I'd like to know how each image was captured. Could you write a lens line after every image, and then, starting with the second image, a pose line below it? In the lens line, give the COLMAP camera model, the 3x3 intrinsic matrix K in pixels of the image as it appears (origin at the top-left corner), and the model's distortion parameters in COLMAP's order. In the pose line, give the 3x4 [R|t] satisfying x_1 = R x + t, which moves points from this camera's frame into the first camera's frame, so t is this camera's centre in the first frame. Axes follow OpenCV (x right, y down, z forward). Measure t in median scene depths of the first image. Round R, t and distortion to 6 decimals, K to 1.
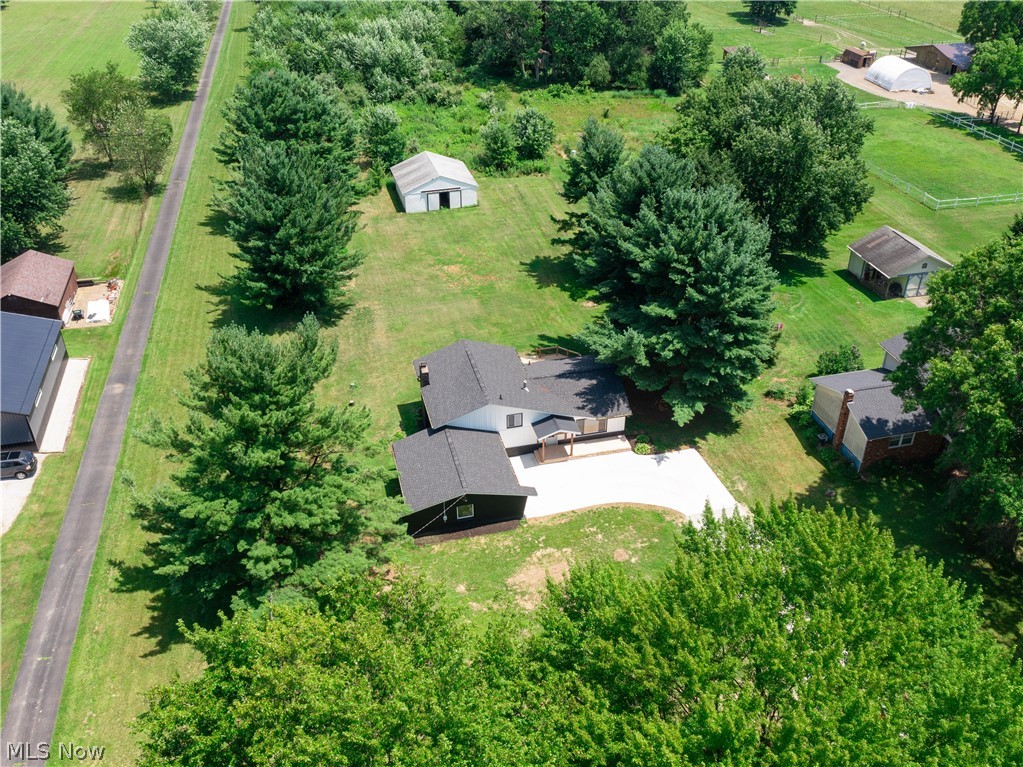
lens RADIAL K [[909.3, 0, 511.0], [0, 909.3, 382.5], [0, 0, 1]] dist [-0.016890, 0.016346]
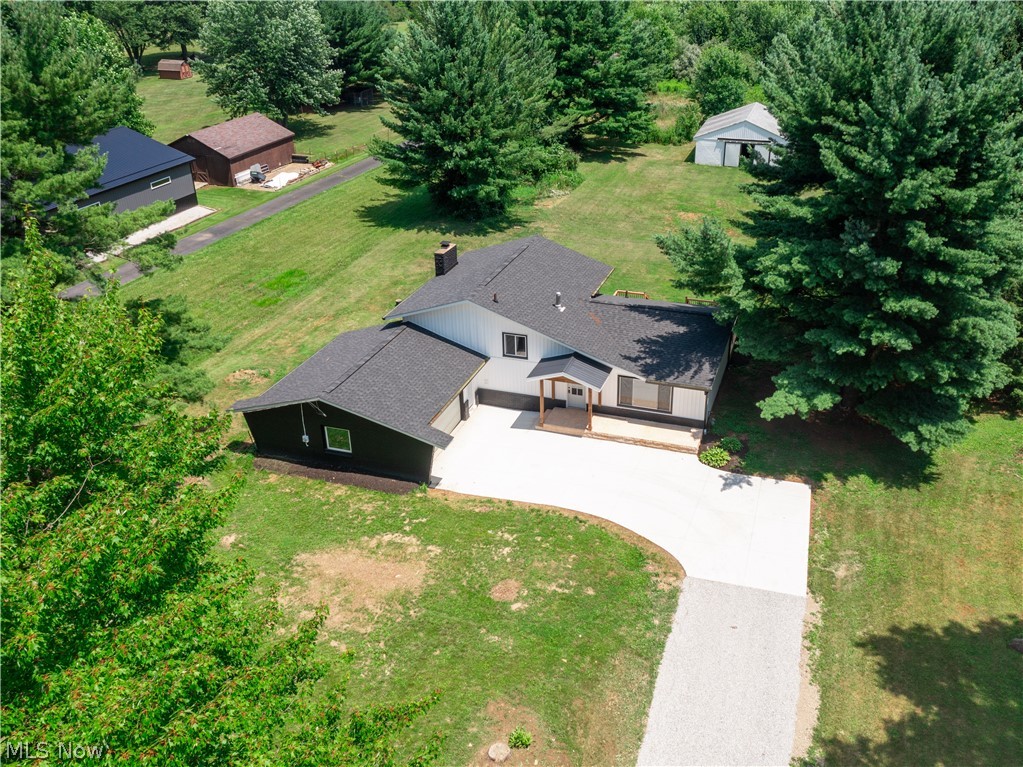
lens RADIAL K [[909.3, 0, 569.6], [0, 909.3, 379.8], [0, 0, 1]] dist [-0.016890, 0.016346]
pose [[0.855640, 0.239003, -0.459084, 0.299808], [-0.282376, 0.958922, -0.027071, 0.065384], [0.433756, 0.152797, 0.887980, 0.447114]]
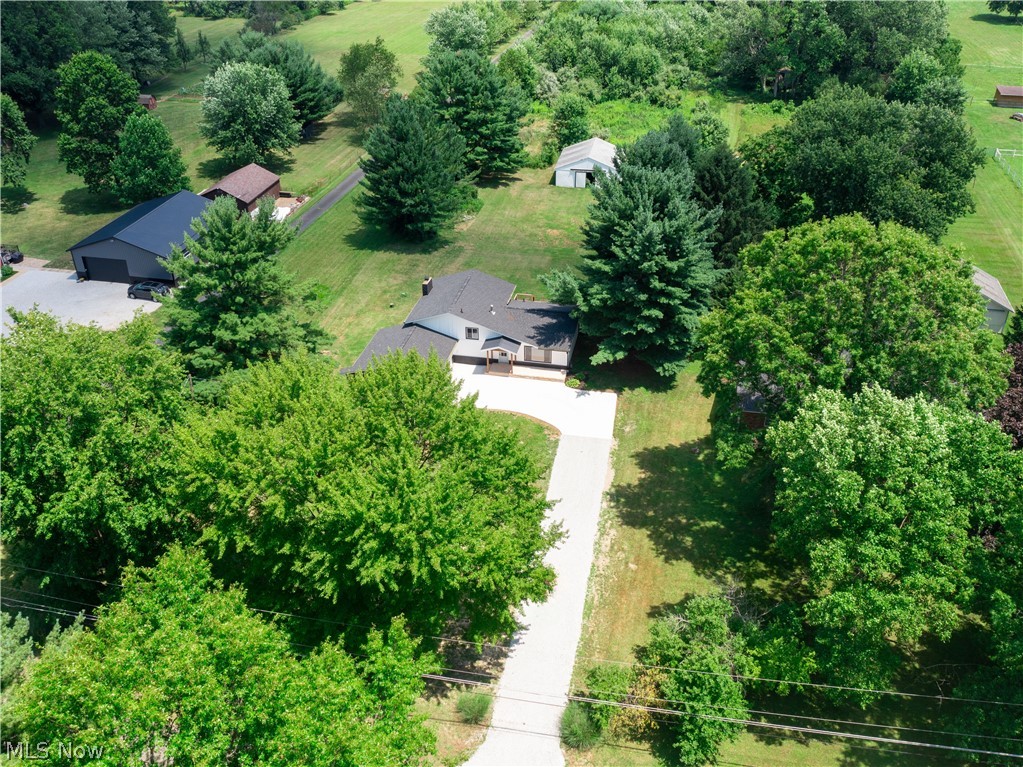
lens RADIAL K [[909.3, 0, 509.7], [0, 909.3, 378.6], [0, 0, 1]] dist [-0.016890, 0.016346]
pose [[0.899247, 0.222713, -0.376503, 0.490020], [-0.231259, 0.972621, 0.022992, 0.057205], [0.371315, 0.066394, 0.926130, -0.103864]]
